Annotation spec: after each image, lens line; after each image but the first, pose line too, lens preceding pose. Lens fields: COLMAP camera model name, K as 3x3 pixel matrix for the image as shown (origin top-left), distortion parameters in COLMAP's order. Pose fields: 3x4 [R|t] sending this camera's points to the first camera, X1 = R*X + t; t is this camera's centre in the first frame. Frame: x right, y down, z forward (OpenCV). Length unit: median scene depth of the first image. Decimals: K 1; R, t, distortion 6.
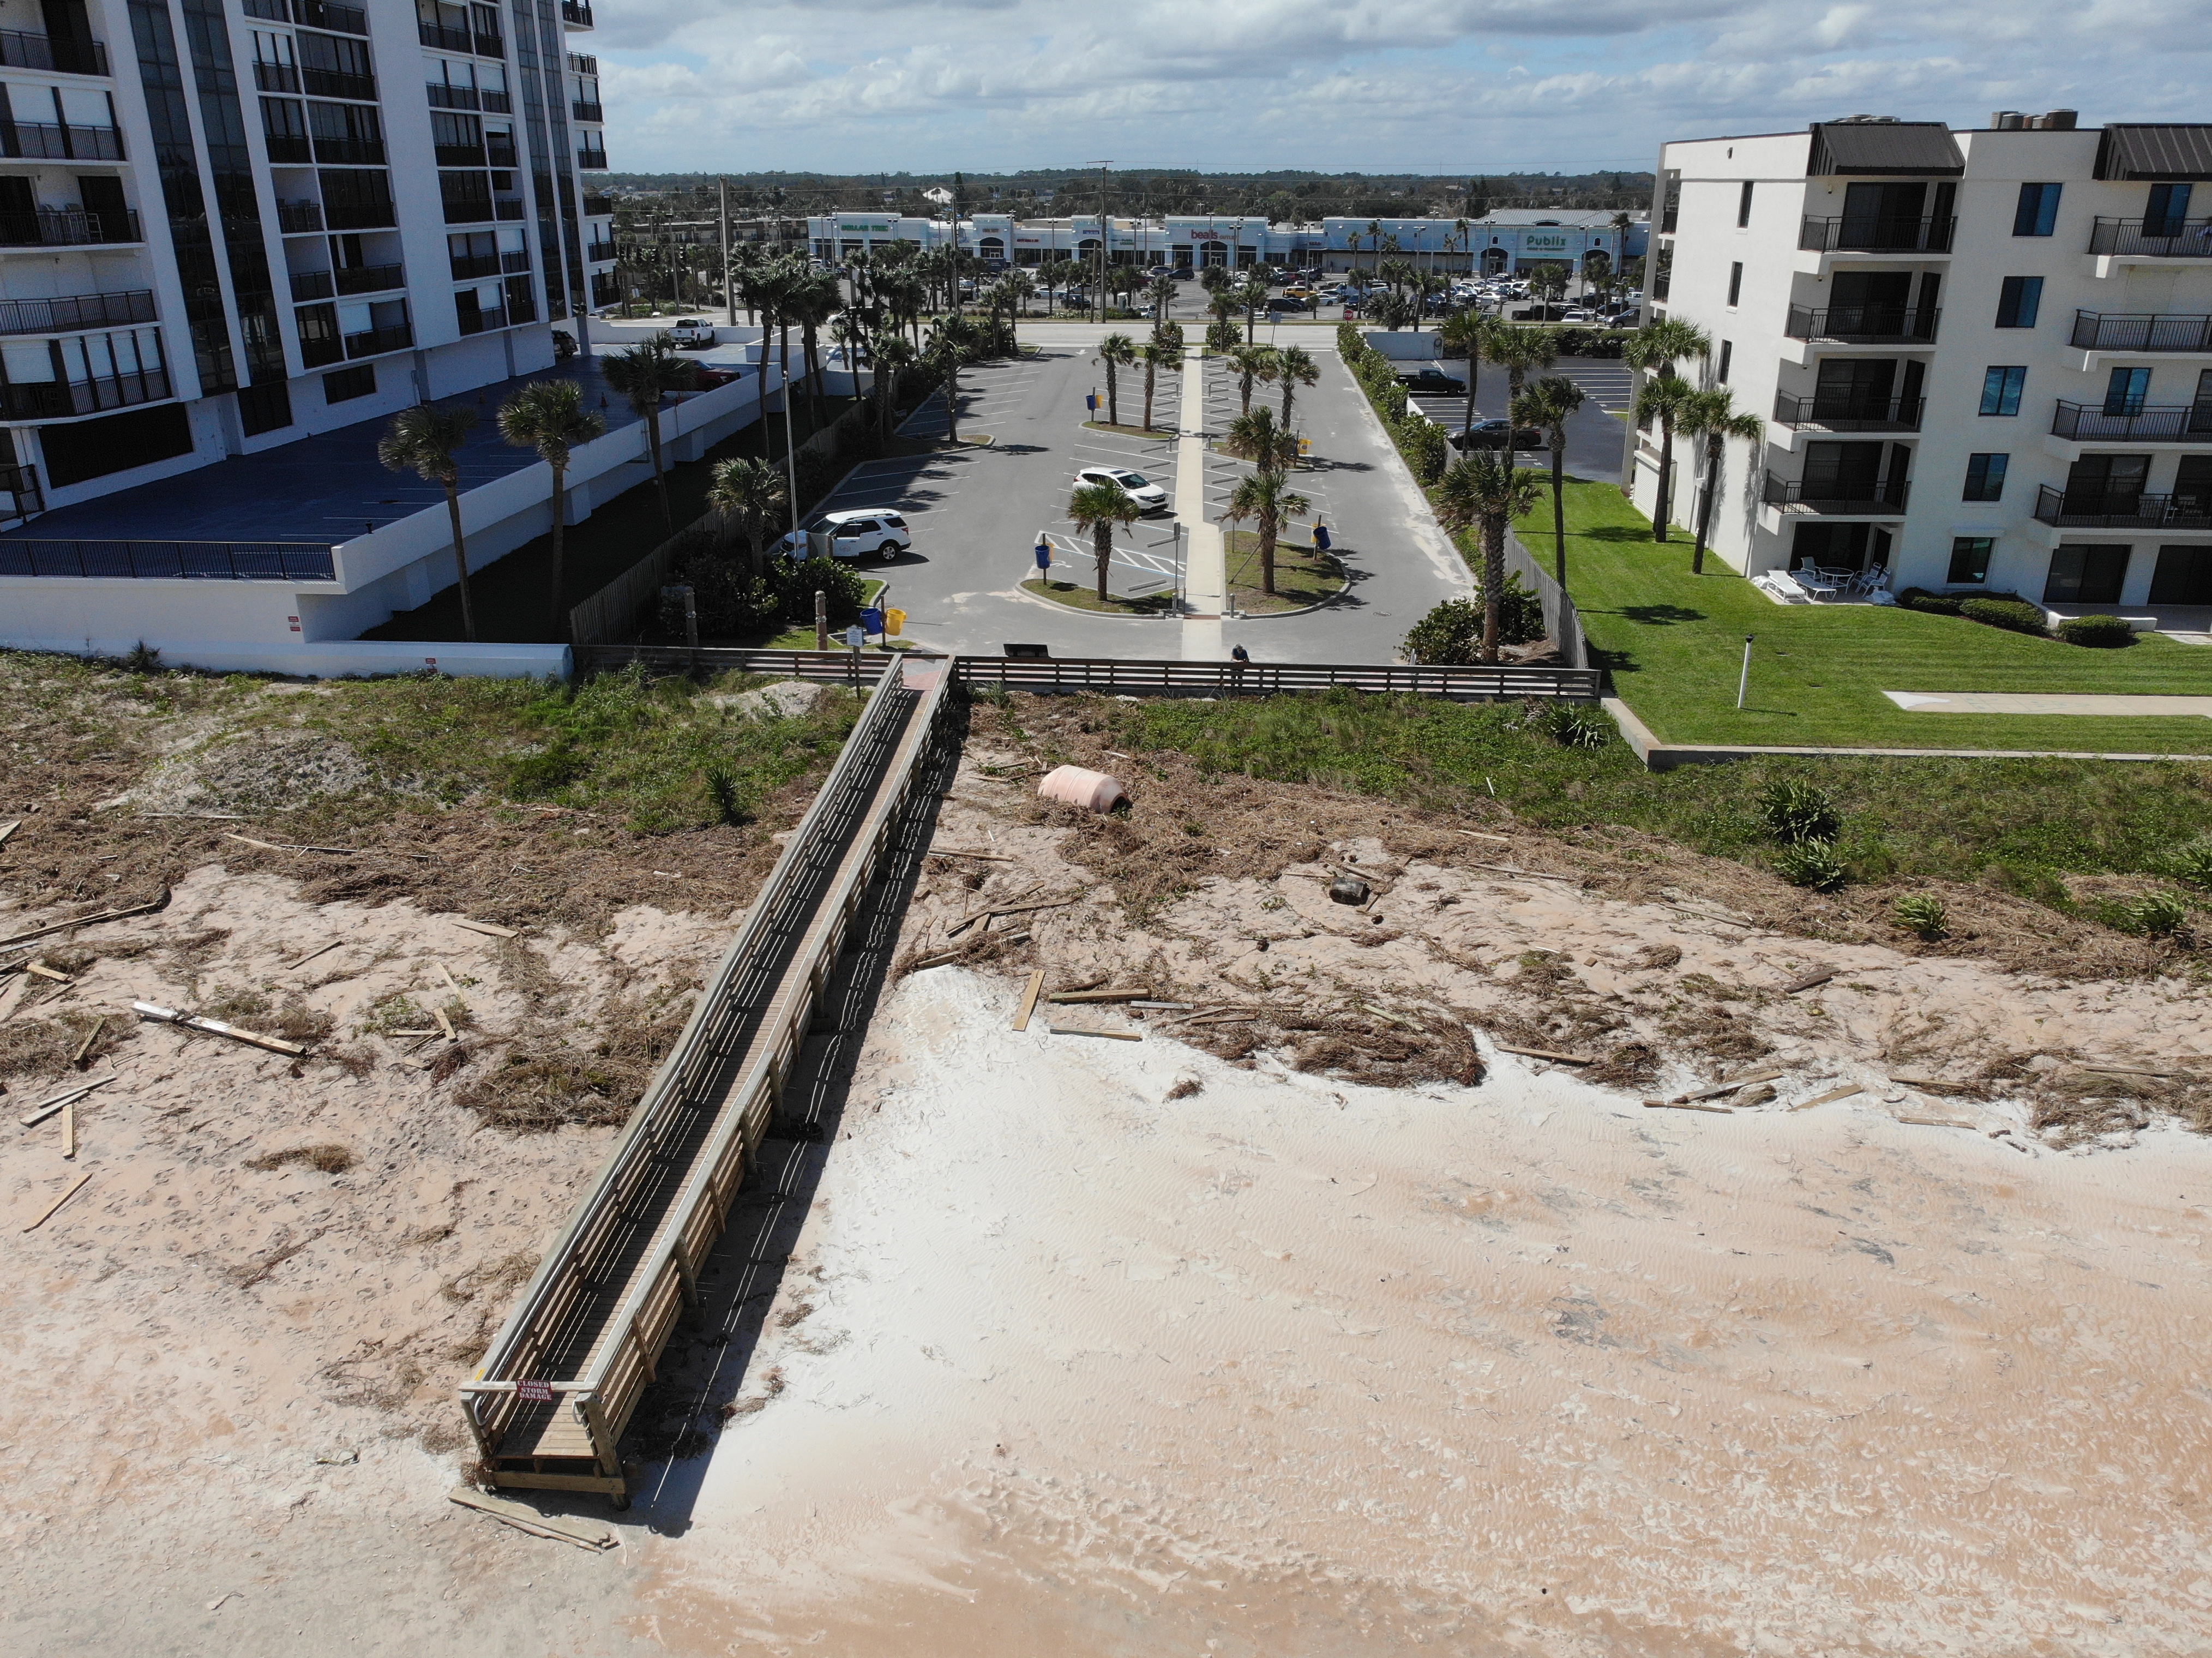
lens RADIAL K [[1649.0, 0, 1106.0], [0, 1649.0, 829.0], [0, 0, 1]] dist [-0.009775, 0.002809]
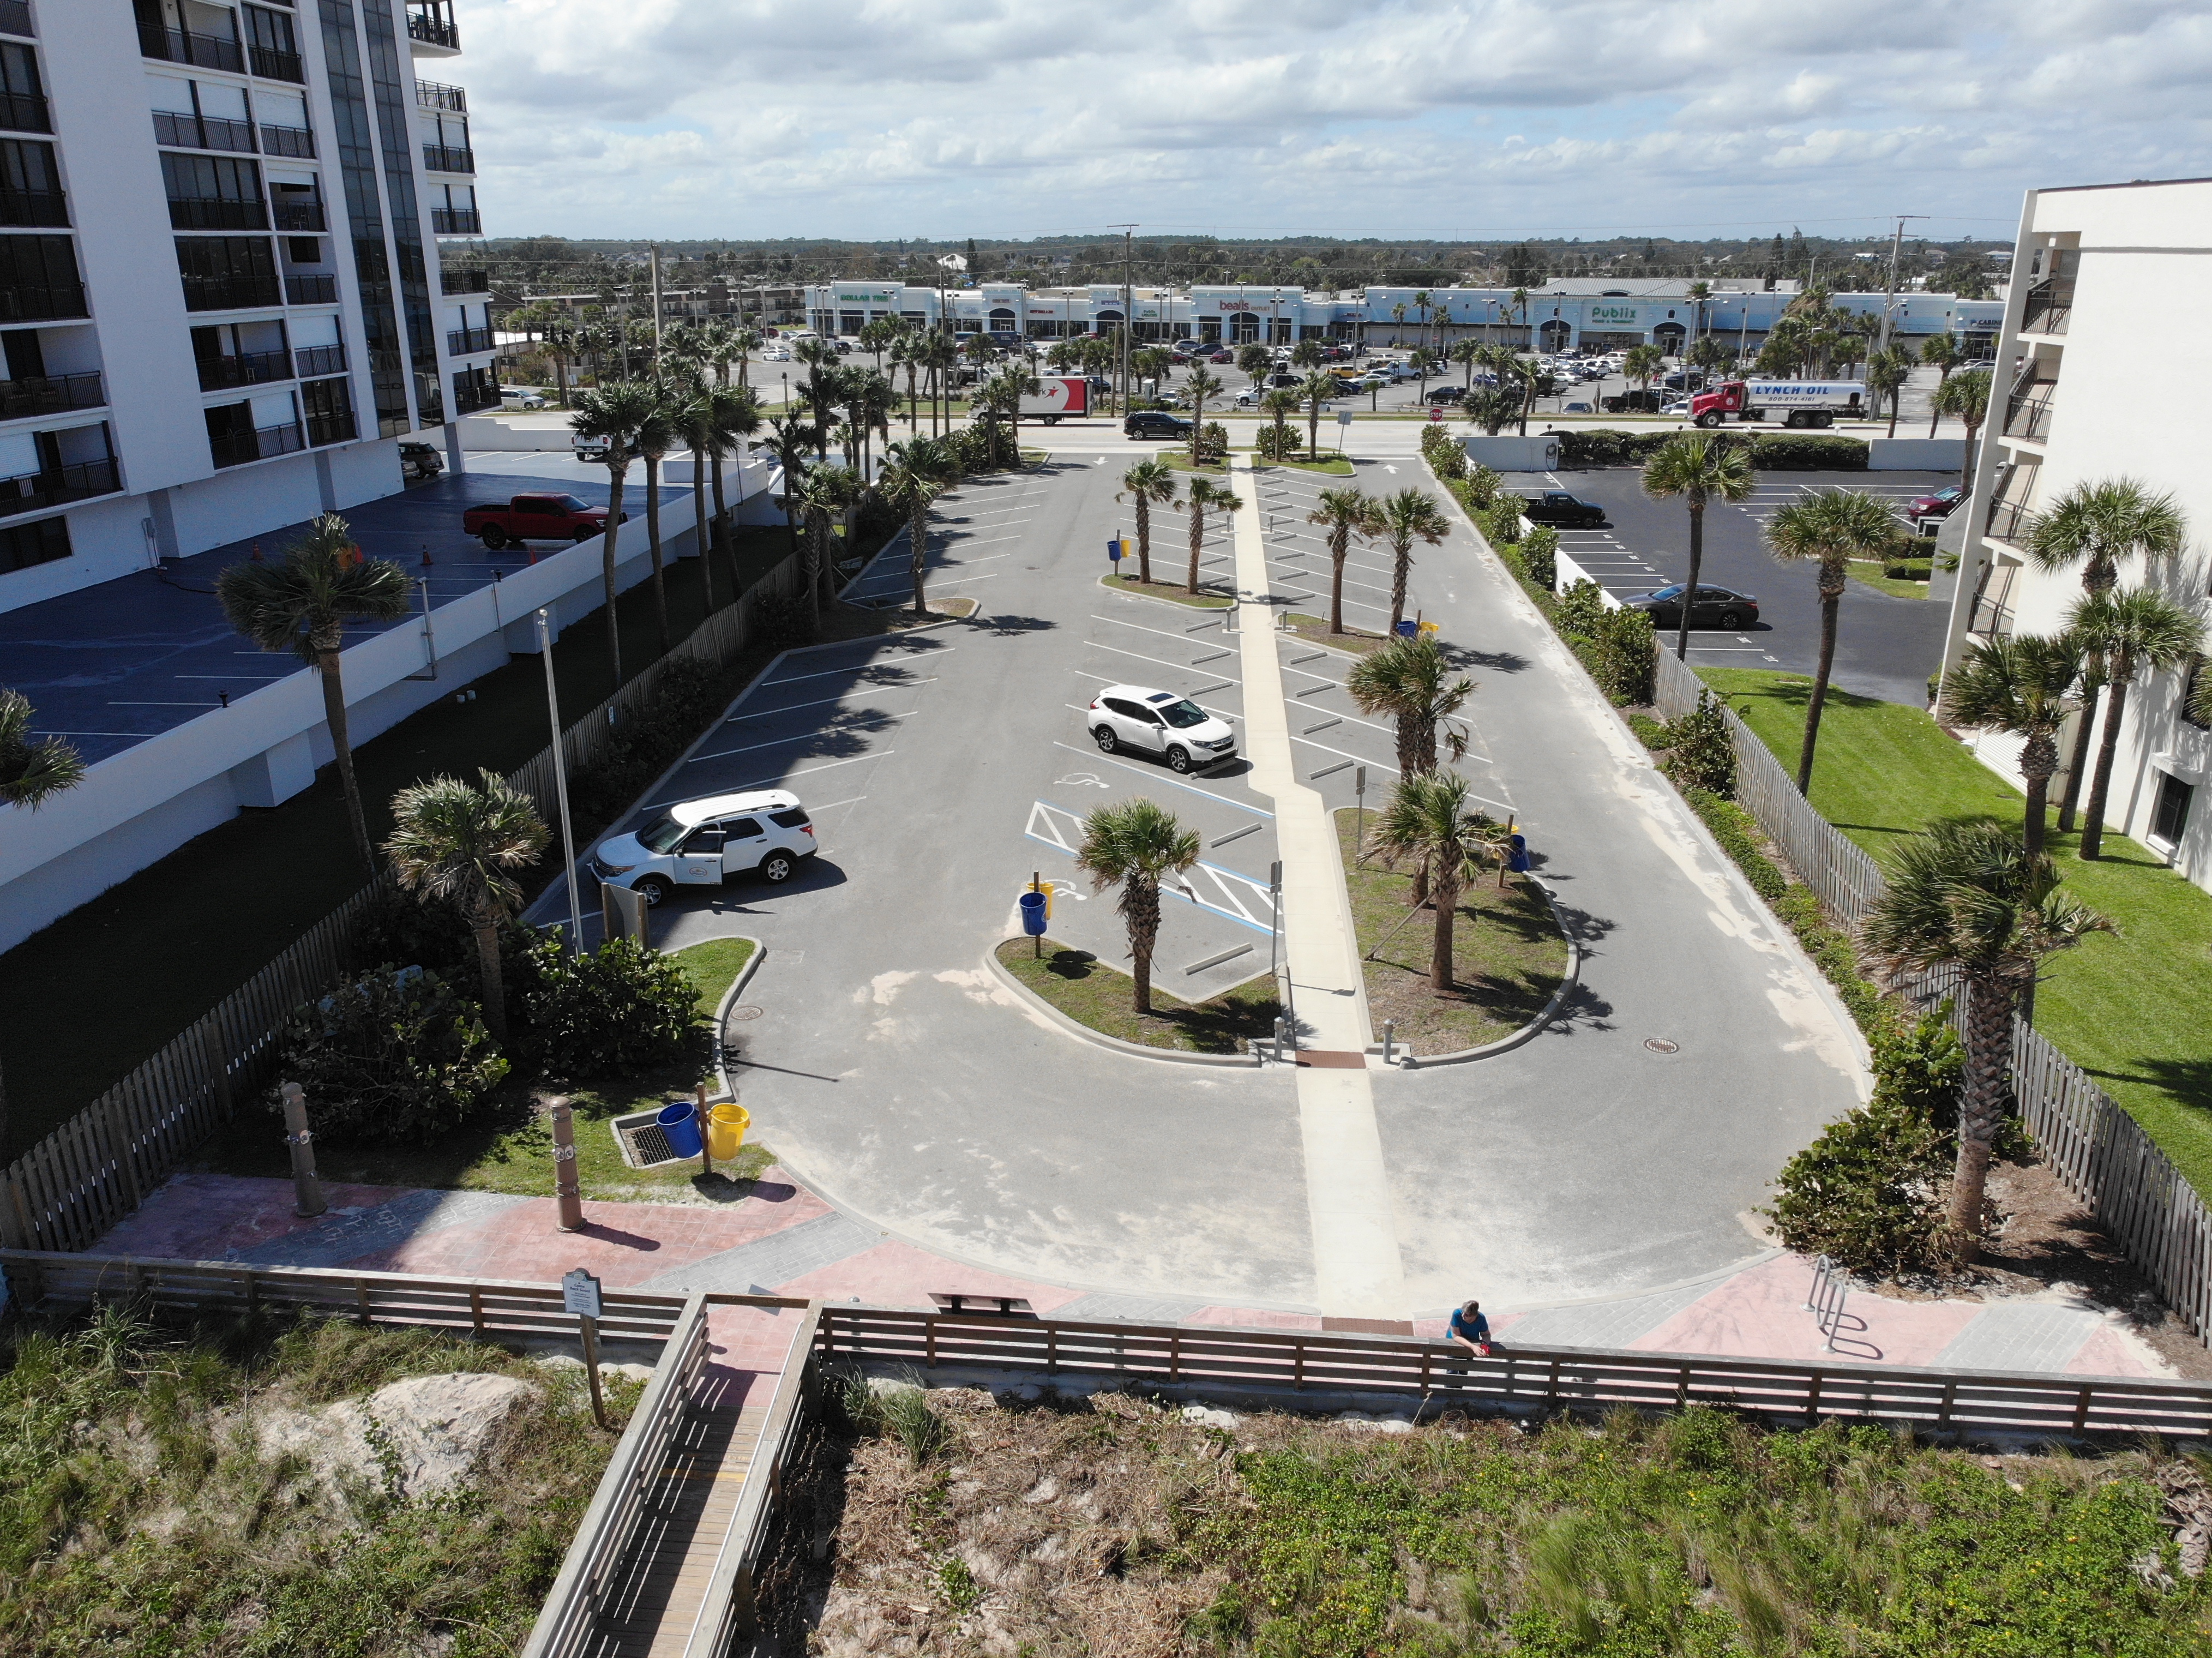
lens RADIAL K [[1649.0, 0, 1106.0], [0, 1649.0, 829.0], [0, 0, 1]] dist [-0.009775, 0.002809]
pose [[0.999951, 0.002291, -0.009674, -0.005400], [-0.002631, 0.999374, -0.035290, -0.110652], [0.009587, 0.035314, 0.999330, 0.278659]]
